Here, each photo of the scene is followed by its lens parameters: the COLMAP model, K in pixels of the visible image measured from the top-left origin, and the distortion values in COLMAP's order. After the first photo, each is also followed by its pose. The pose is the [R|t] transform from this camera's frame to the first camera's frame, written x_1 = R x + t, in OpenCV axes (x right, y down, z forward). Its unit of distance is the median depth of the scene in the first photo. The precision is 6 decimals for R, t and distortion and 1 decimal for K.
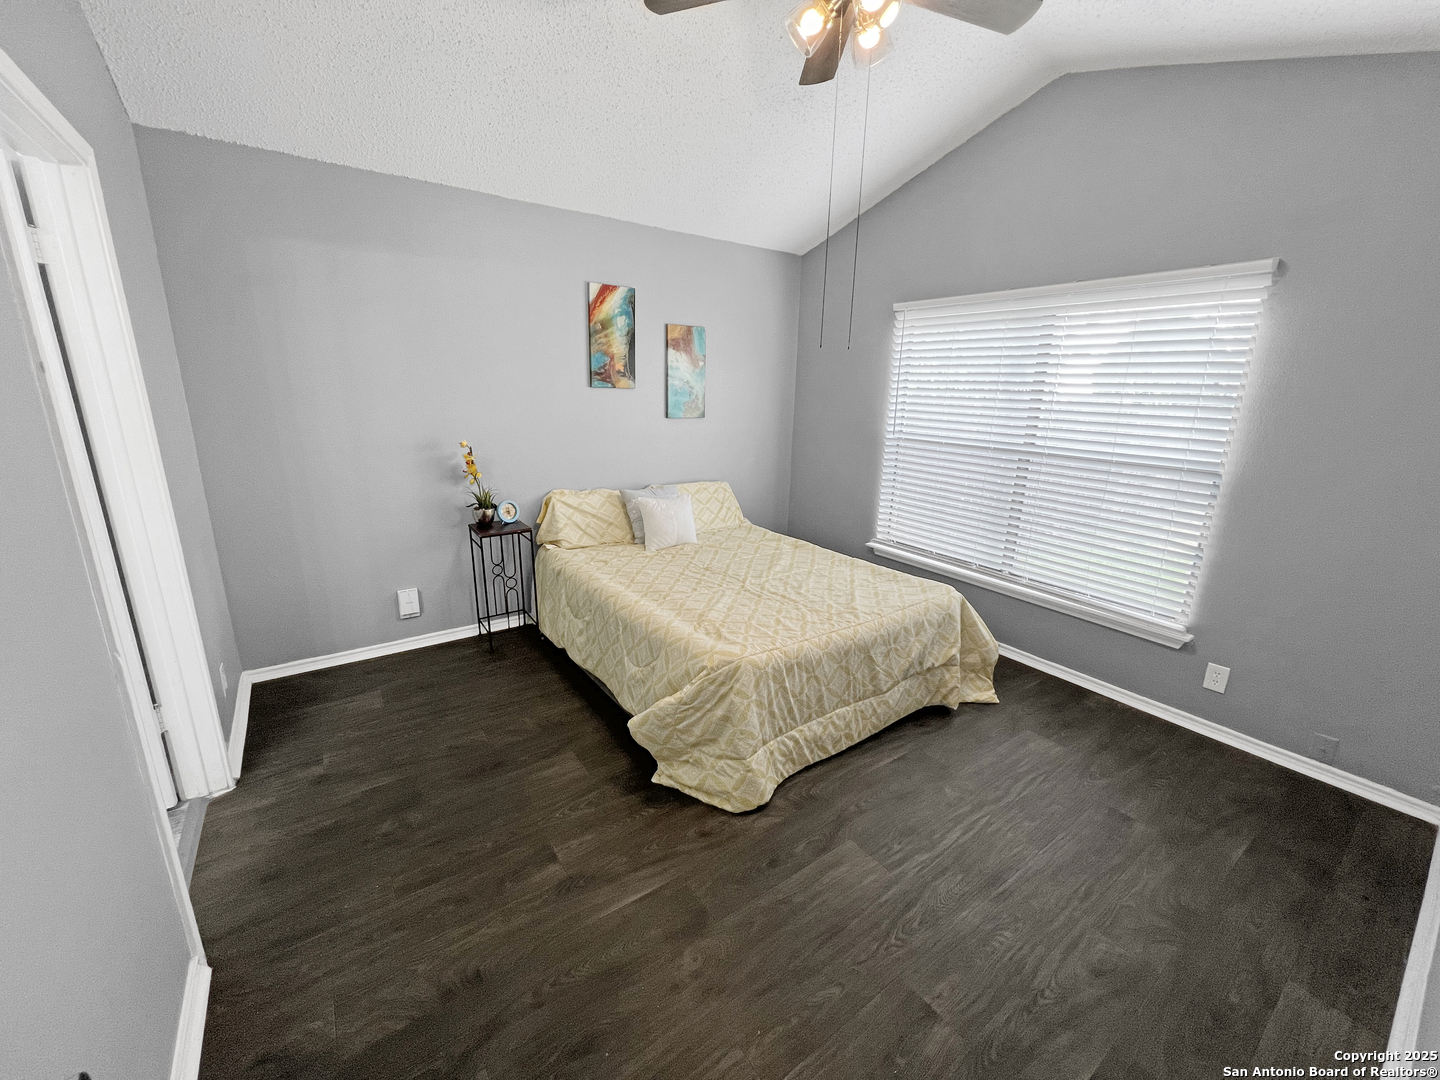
lens RADIAL K [[576.2, 0, 720.0], [0, 576.2, 540.0], [0, 0, 1]] dist [-0.001587, 0.000504]
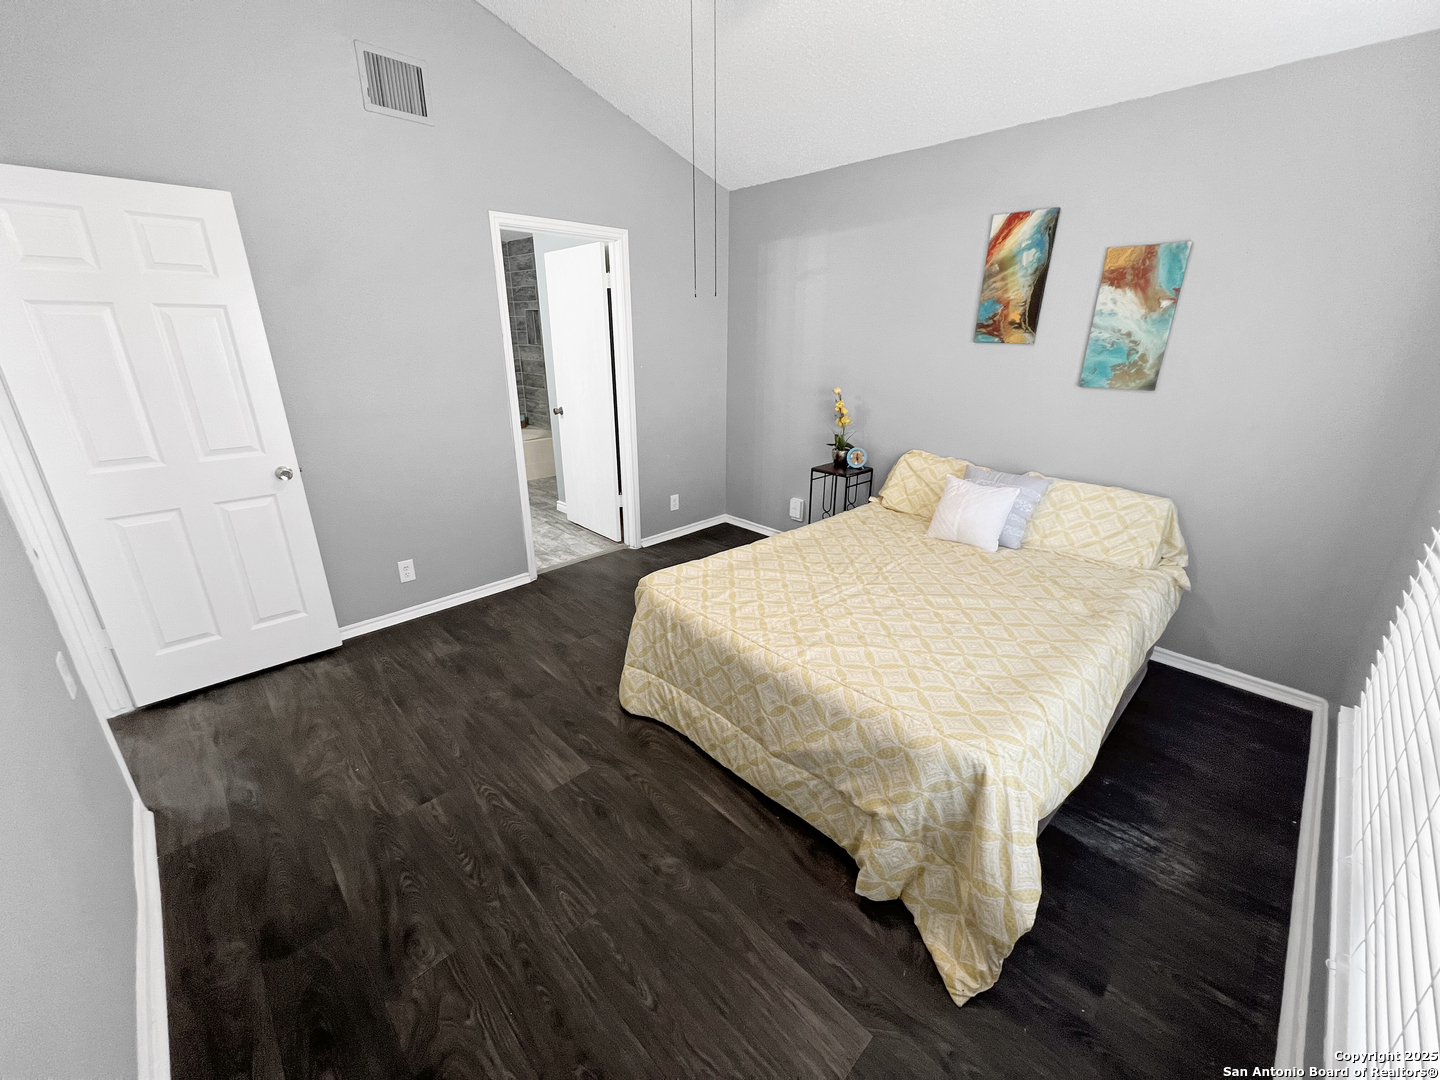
lens RADIAL K [[576.2, 0, 720.0], [0, 576.2, 540.0], [0, 0, 1]] dist [-0.001587, 0.000504]
pose [[0.147834, 0.320407, -0.935673, 0.633618], [-0.253280, 0.926784, 0.277346, -0.133550], [0.956031, 0.195986, 0.218162, 0.506234]]
